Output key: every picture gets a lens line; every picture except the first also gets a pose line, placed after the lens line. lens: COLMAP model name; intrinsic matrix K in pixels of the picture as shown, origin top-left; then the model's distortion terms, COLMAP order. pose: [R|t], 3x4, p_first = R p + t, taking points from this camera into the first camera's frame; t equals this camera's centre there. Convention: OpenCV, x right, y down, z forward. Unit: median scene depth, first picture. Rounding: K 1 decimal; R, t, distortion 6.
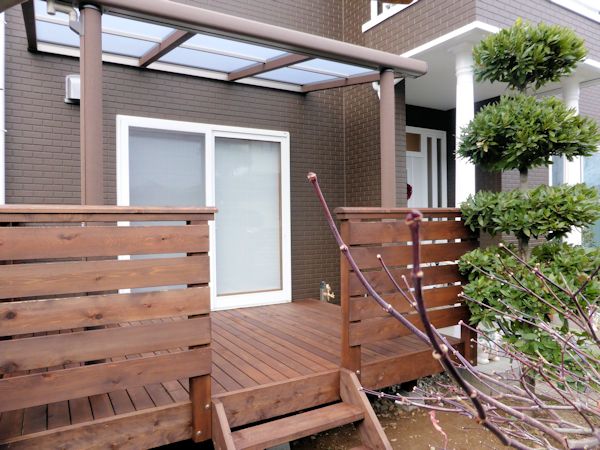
lens RADIAL K [[441.3, 0, 300.0], [0, 441.3, 225.0], [0, 0, 1]] dist [-0.023764, 0.007167]
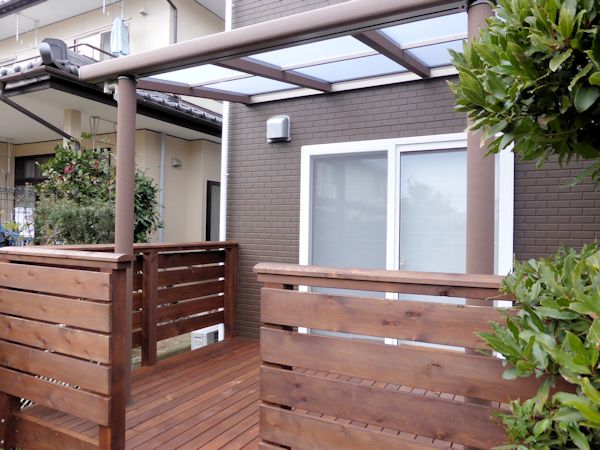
lens RADIAL K [[441.3, 0, 300.0], [0, 441.3, 225.0], [0, 0, 1]] dist [-0.023764, 0.007167]
pose [[0.522030, 0.013292, -0.852824, 0.440288], [-0.027307, 0.999626, -0.001135, -0.060831], [0.852490, 0.023880, 0.522198, 0.434195]]
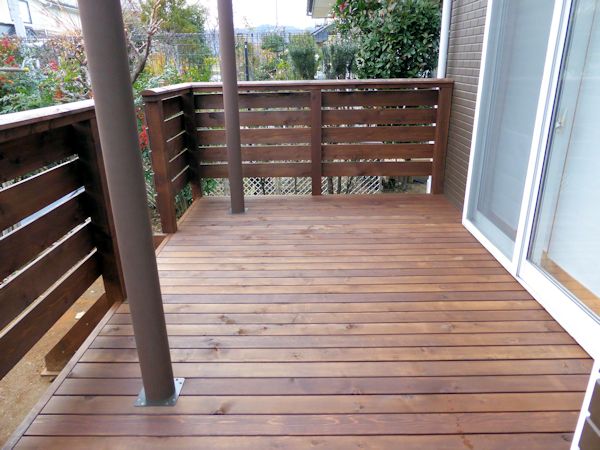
lens RADIAL K [[441.3, 0, 300.0], [0, 441.3, 225.0], [0, 0, 1]] dist [-0.023764, 0.007167]
pose [[-0.518042, 0.320645, -0.792981, 0.364961], [0.019763, 0.931318, 0.363671, -0.069717], [0.855127, 0.172725, -0.488799, 1.076623]]
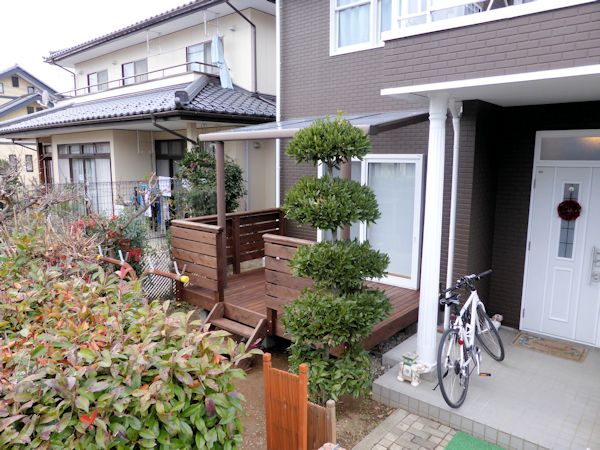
lens RADIAL K [[441.3, 0, 300.0], [0, 441.3, 225.0], [0, 0, 1]] dist [-0.023764, 0.007167]
pose [[0.318613, 0.152991, -0.935457, 1.199300], [-0.013853, 0.987535, 0.156790, -0.236881], [0.947784, -0.036997, 0.316761, 0.335611]]
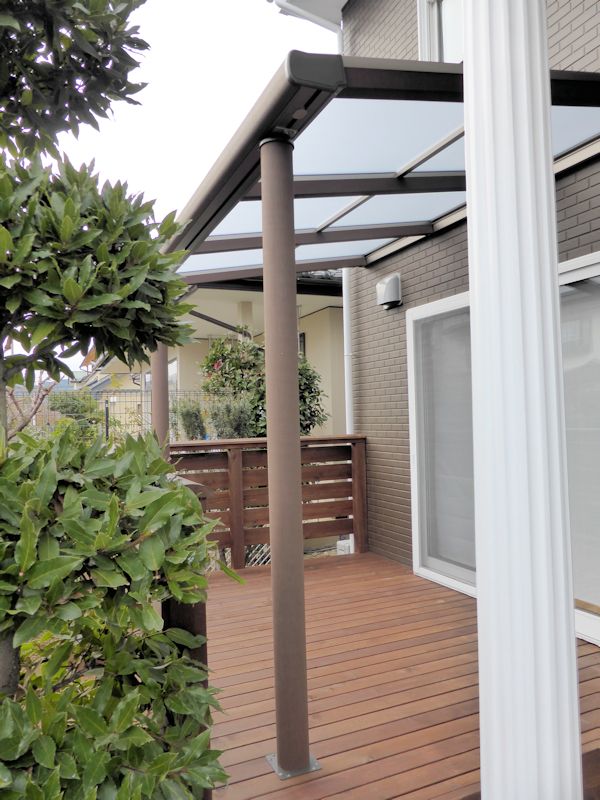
lens RADIAL K [[588.4, 0, 300.0], [0, 588.4, 400.0], [0, 0, 1]] dist [-0.023764, 0.007167]
pose [[-0.118789, -0.009304, -0.992876, 0.625594], [0.023508, 0.999649, -0.012180, -0.075238], [0.992641, -0.024787, -0.118528, 0.877685]]
